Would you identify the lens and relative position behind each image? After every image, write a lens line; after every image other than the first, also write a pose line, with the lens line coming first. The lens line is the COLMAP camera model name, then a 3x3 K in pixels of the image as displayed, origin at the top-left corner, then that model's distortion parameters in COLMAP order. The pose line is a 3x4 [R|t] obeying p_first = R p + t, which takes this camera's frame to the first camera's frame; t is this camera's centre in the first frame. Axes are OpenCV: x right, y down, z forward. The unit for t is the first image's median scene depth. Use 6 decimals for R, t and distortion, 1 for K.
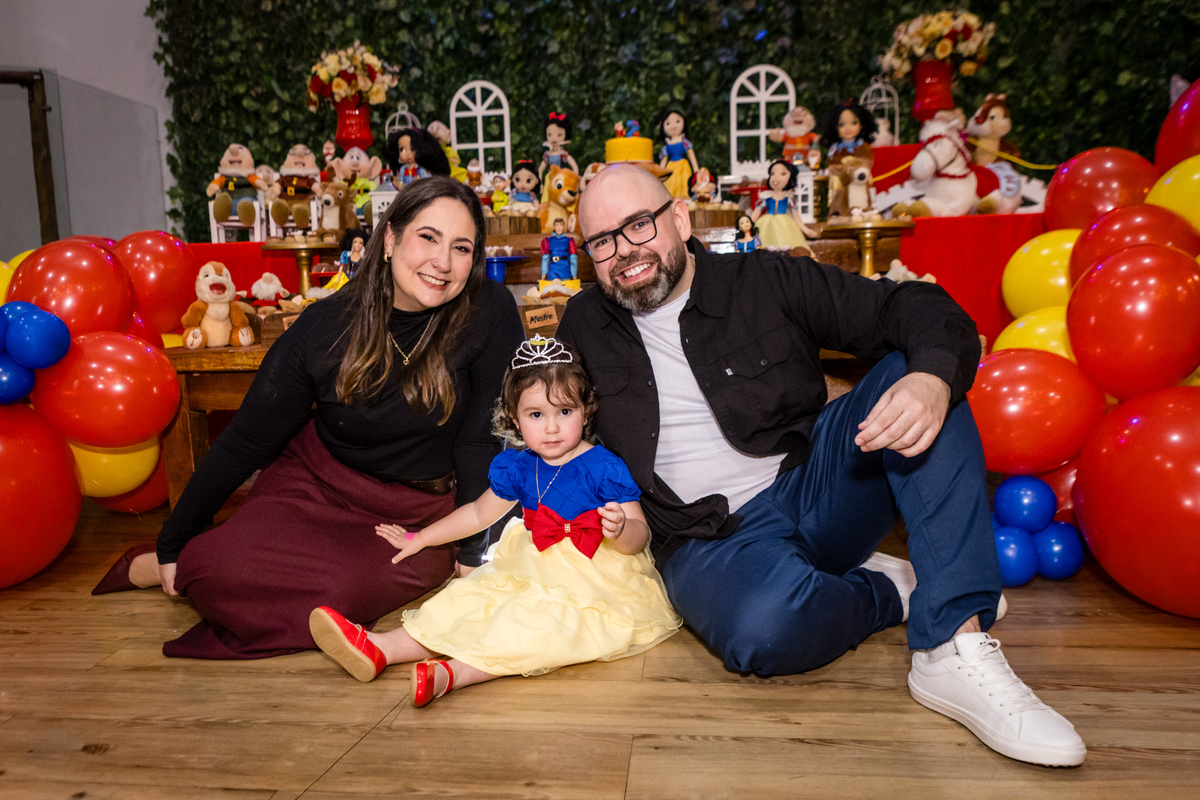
lens RADIAL K [[954.9, 0, 587.8], [0, 954.9, 446.4], [0, 0, 1]] dist [-0.026073, 0.023090]
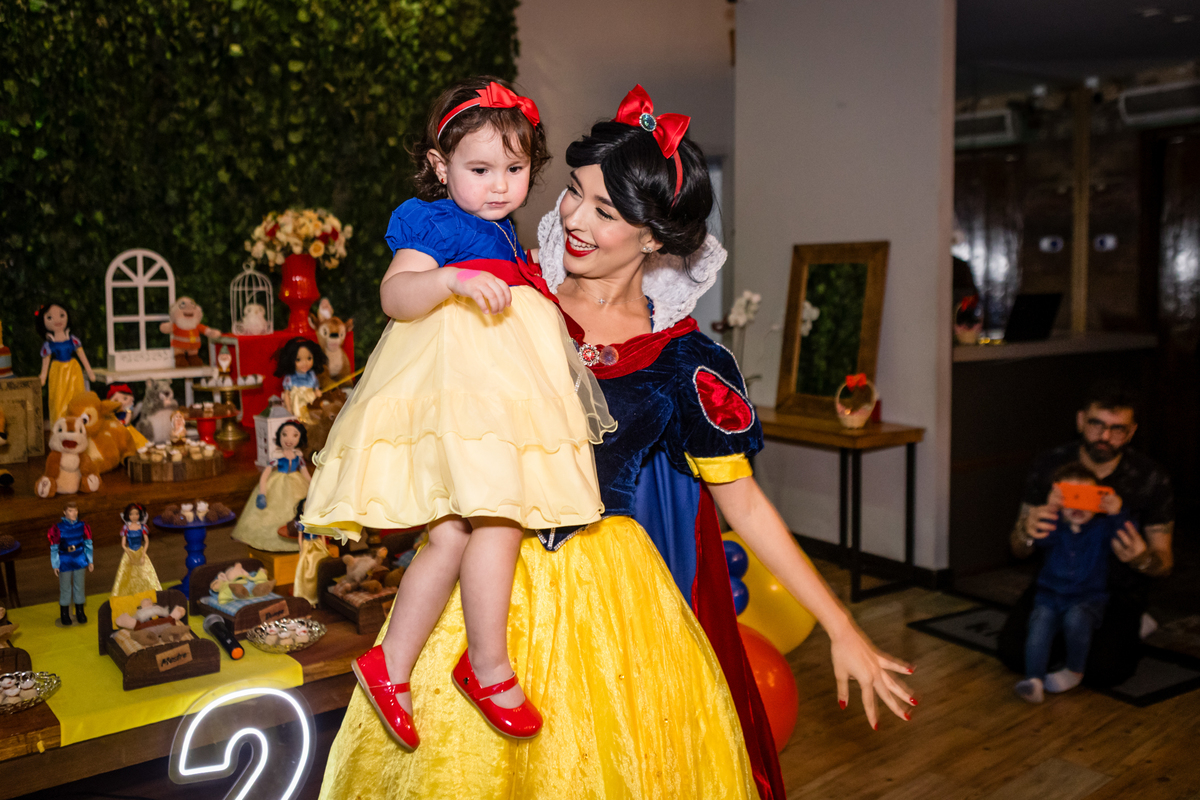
lens RADIAL K [[1102.3, 0, 594.5], [0, 1102.3, 349.1], [0, 0, 1]] dist [0.027783, -0.015635]
pose [[0.669488, -0.027763, 0.742304, -0.315161], [0.110830, 0.991849, -0.062861, -0.176374], [-0.734508, 0.124354, 0.667109, -0.045044]]
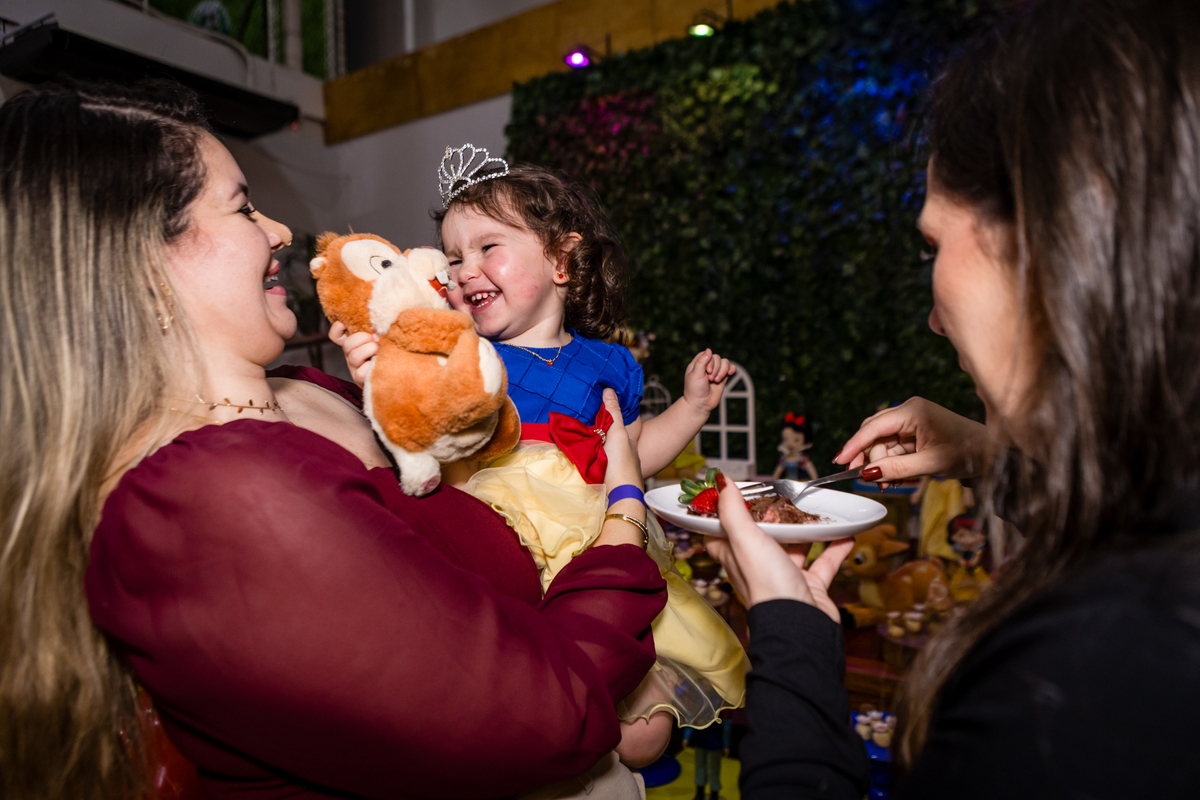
lens RADIAL K [[807.4, 0, 609.5], [0, 807.4, 394.2], [0, 0, 1]] dist [-0.021398, 0.002446]
pose [[0.914408, 0.022708, -0.404157, 0.101246], [-0.072877, 0.991346, -0.109184, -0.255454], [0.398180, 0.129292, 0.908150, 0.244684]]
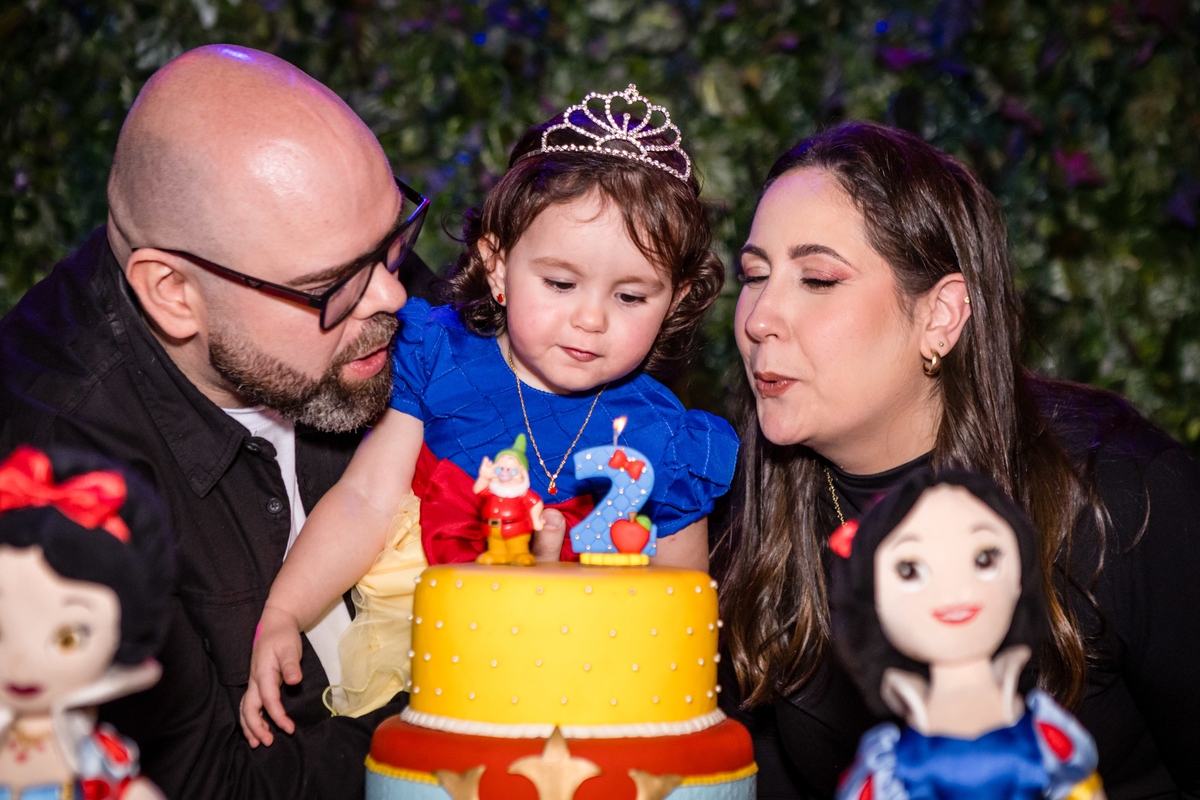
lens RADIAL K [[2322.7, 0, 606.4], [0, 2322.7, 397.6], [0, 0, 1]] dist [-0.046285, 0.000000]
pose [[0.989783, 0.045117, 0.135256, -0.002364], [-0.015660, 0.977277, -0.211386, -0.272091], [-0.141720, 0.207108, 0.967999, 0.637823]]
